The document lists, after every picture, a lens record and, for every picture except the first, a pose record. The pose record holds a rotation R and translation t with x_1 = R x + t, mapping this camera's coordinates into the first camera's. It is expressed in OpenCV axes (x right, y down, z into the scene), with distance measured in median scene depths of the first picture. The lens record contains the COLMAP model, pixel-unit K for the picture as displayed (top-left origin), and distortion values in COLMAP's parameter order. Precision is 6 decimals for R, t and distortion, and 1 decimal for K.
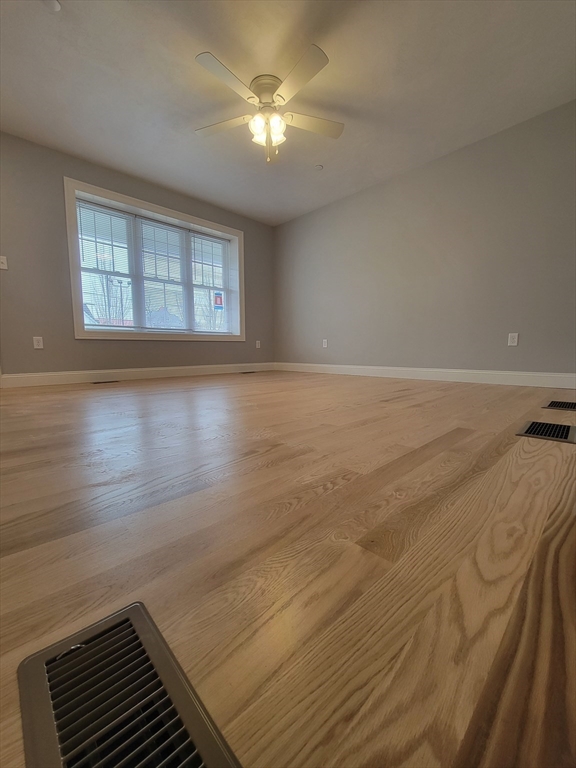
lens RADIAL K [[313.0, 0, 283.3], [0, 313.0, 383.0], [0, 0, 1]] dist [-0.008385, 0.000730]
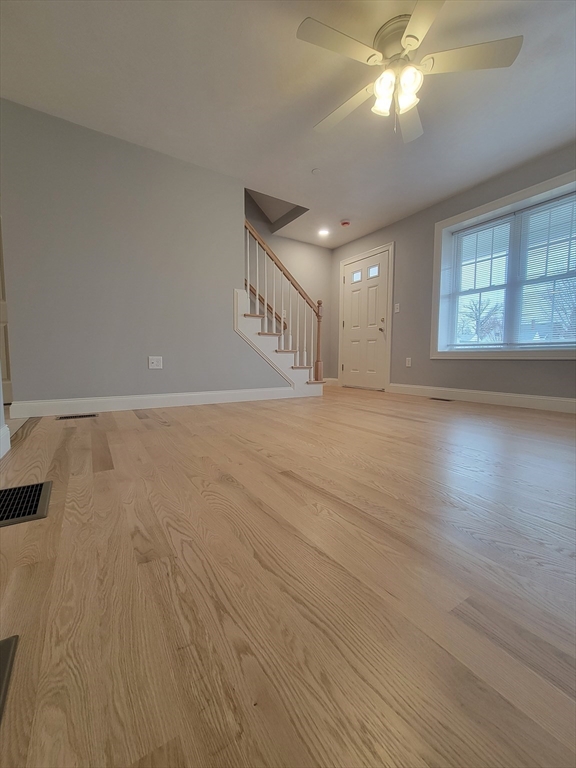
lens RADIAL K [[313.0, 0, 284.2], [0, 313.0, 384.7], [0, 0, 1]] dist [-0.008385, 0.000730]
pose [[-0.169499, 0.064458, -0.983420, 0.512732], [-0.129628, 0.987731, 0.087082, -0.070571], [0.976968, 0.142239, -0.159064, 0.605931]]
